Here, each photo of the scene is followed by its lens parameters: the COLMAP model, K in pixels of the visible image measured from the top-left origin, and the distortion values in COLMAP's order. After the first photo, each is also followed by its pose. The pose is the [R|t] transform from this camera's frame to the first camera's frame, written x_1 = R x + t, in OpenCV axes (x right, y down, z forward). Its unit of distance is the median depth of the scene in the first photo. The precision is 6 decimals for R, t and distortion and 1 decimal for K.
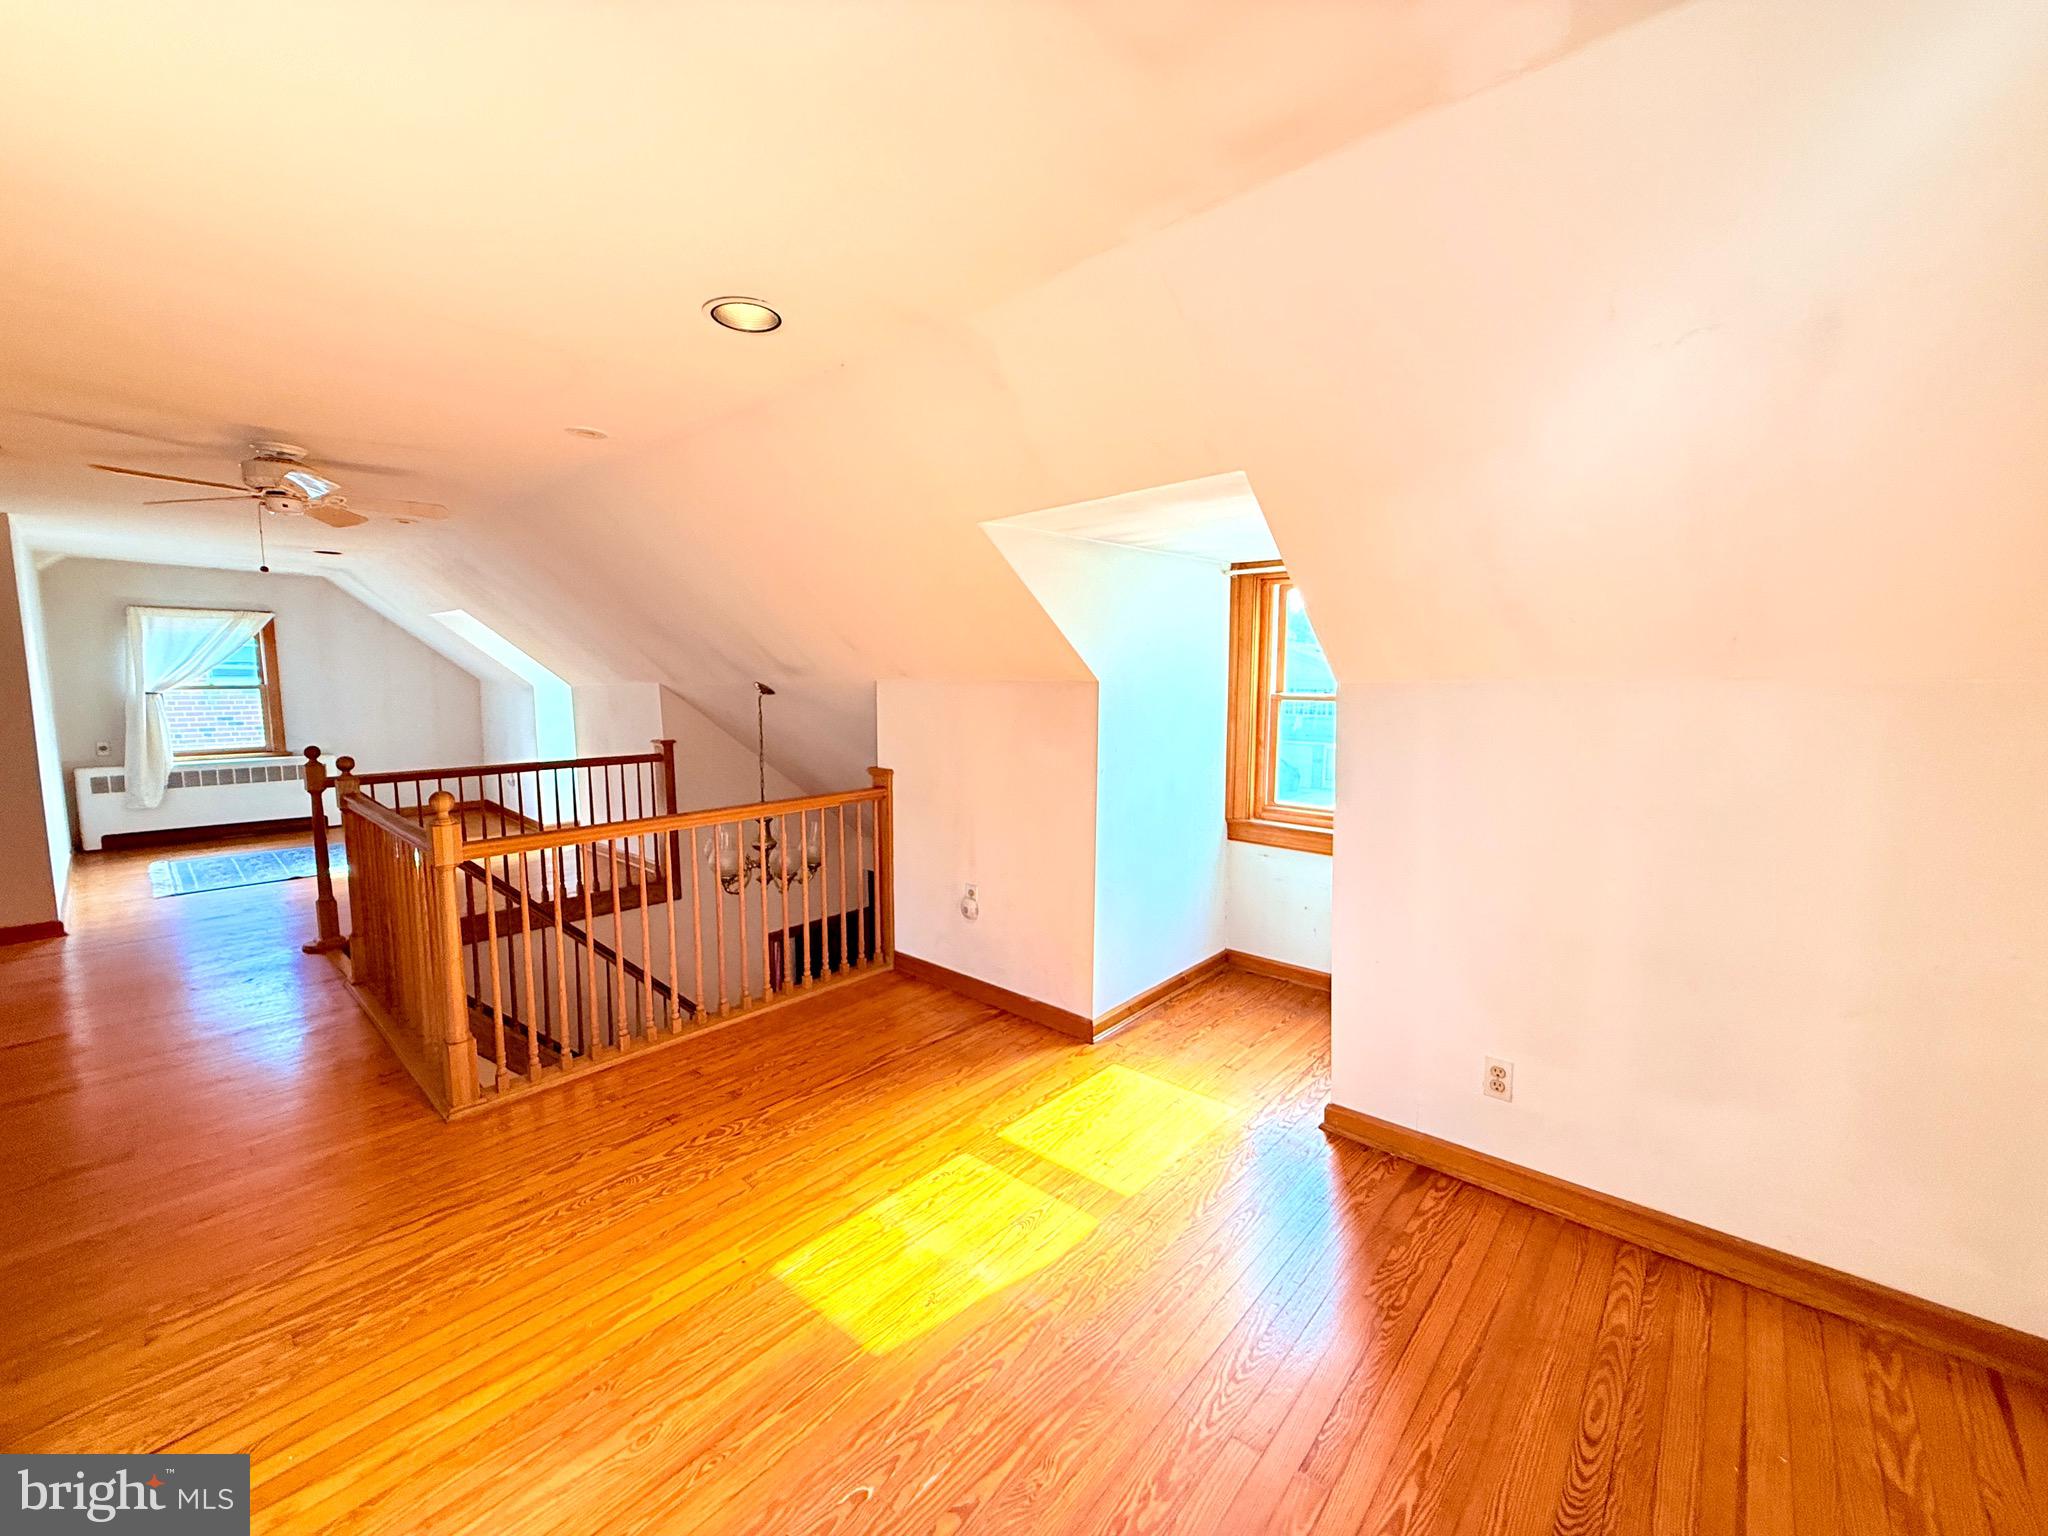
lens RADIAL K [[815.7, 0, 1016.4], [0, 815.7, 764.8], [0, 0, 1]] dist [0.000675, 0.000226]
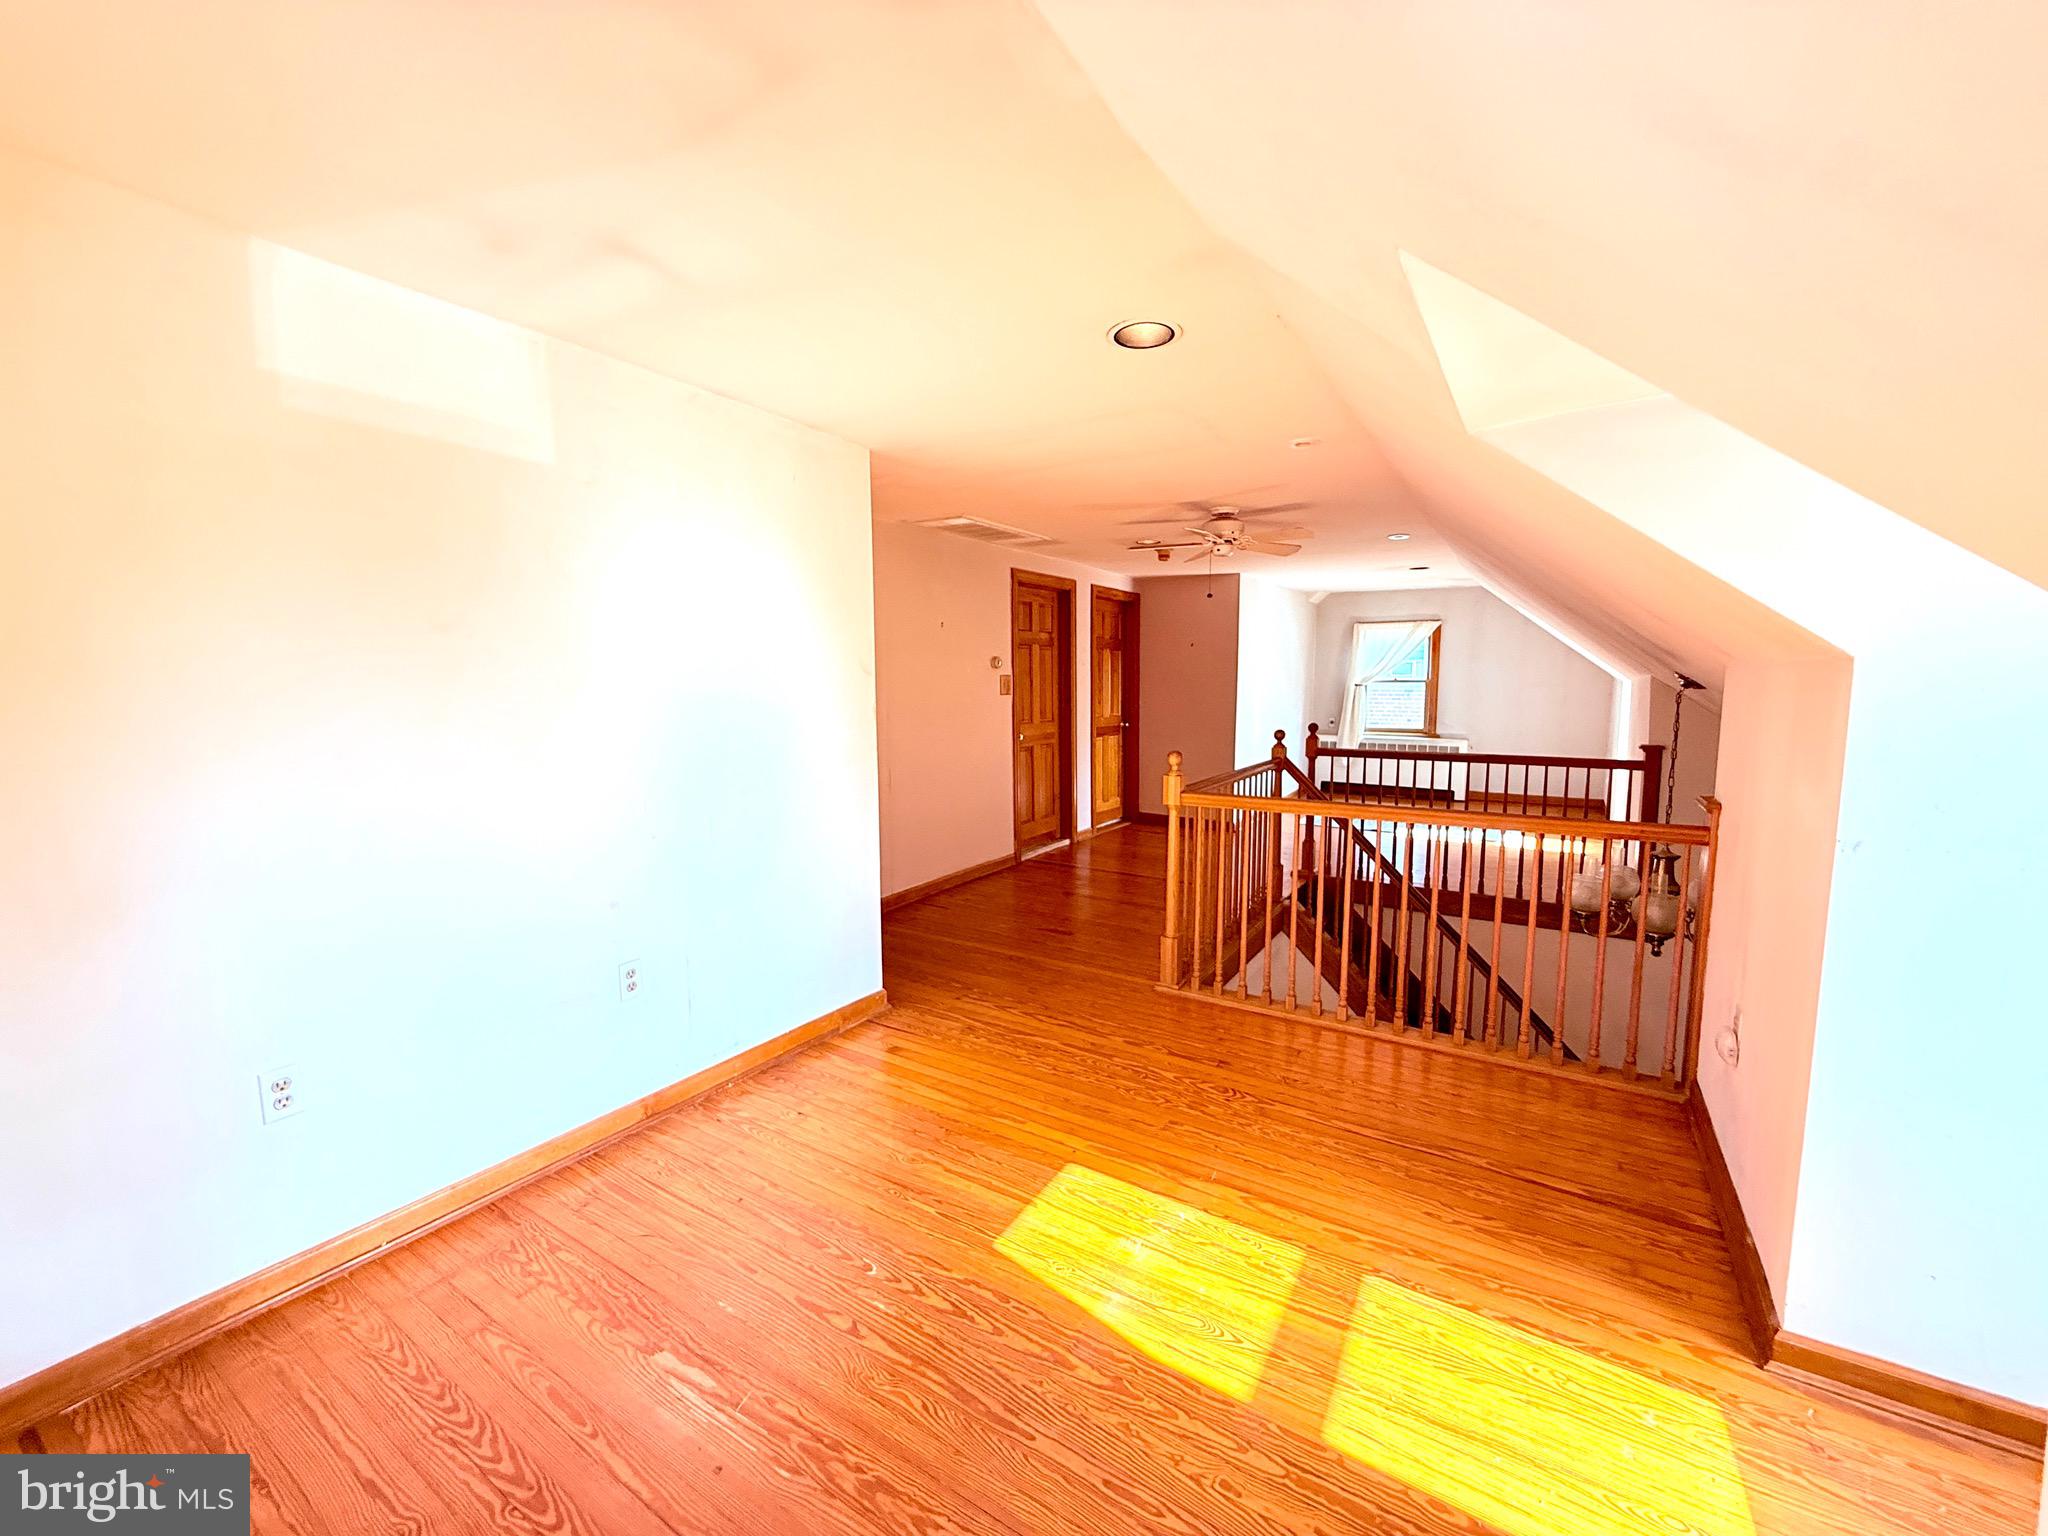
lens RADIAL K [[815.7, 0, 1016.4], [0, 815.7, 764.8], [0, 0, 1]] dist [0.000675, 0.000226]
pose [[0.158111, 0.102775, -0.982058, 0.539638], [-0.102764, 0.990880, 0.087153, -0.032429], [0.982059, 0.087141, 0.167231, 0.471809]]
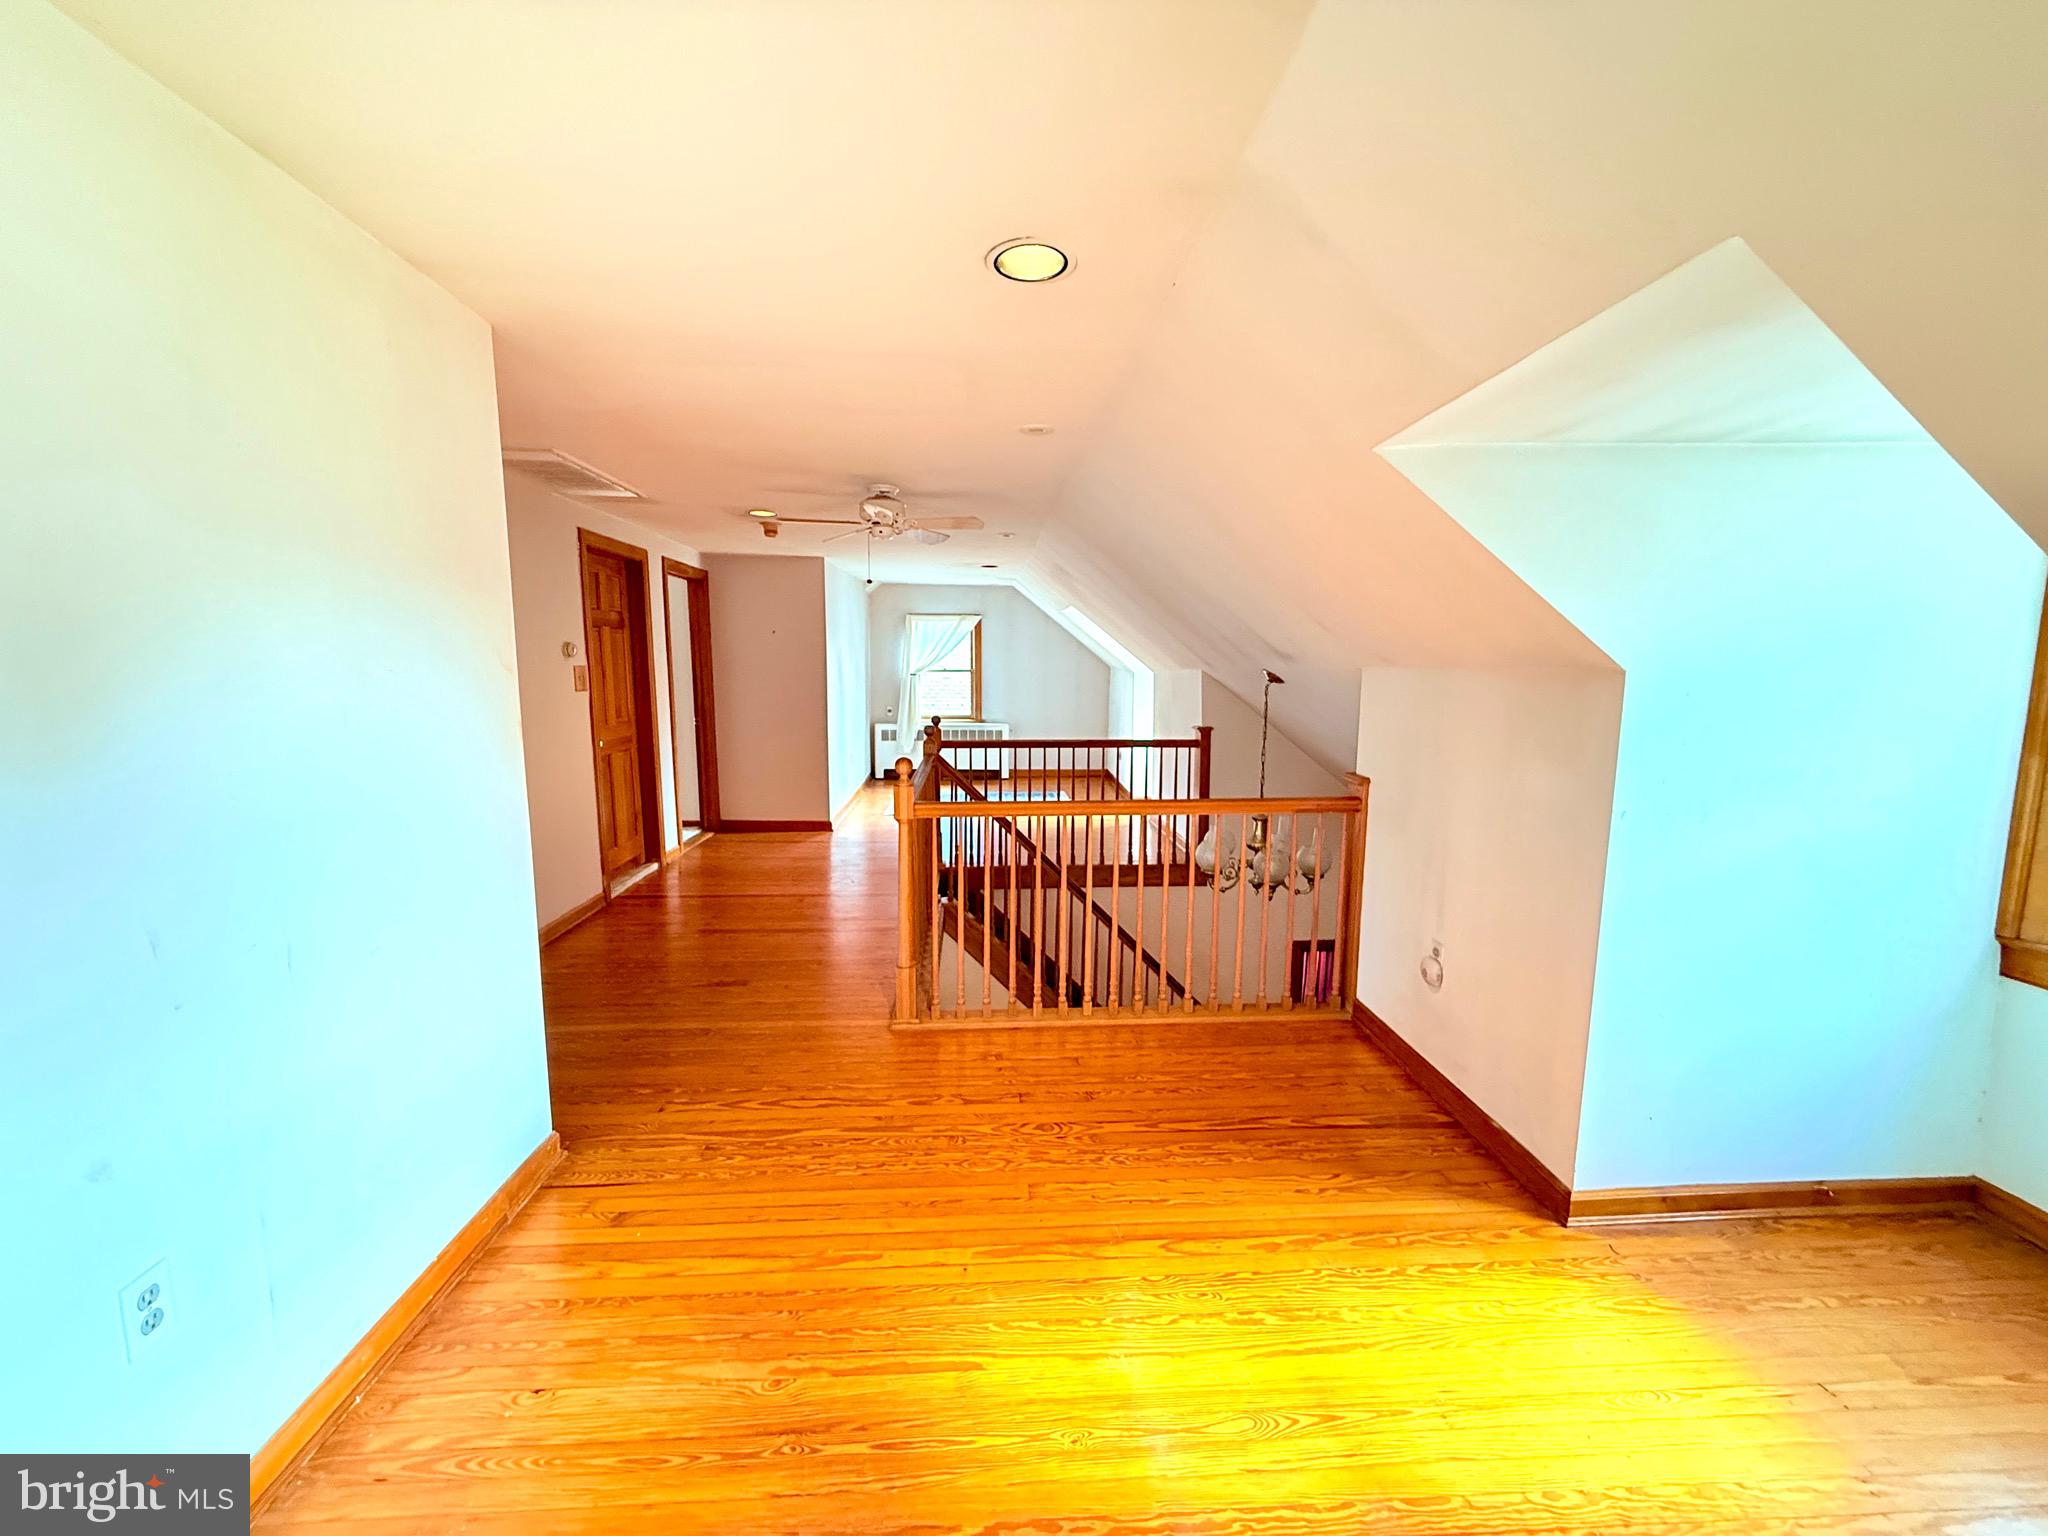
lens RADIAL K [[815.7, 0, 1016.4], [0, 815.7, 764.8], [0, 0, 1]] dist [0.000675, 0.000226]
pose [[0.705089, 0.089469, -0.703453, 0.234451], [-0.079372, 0.995732, 0.047086, -0.024153], [0.704663, 0.022634, 0.709181, 0.244125]]
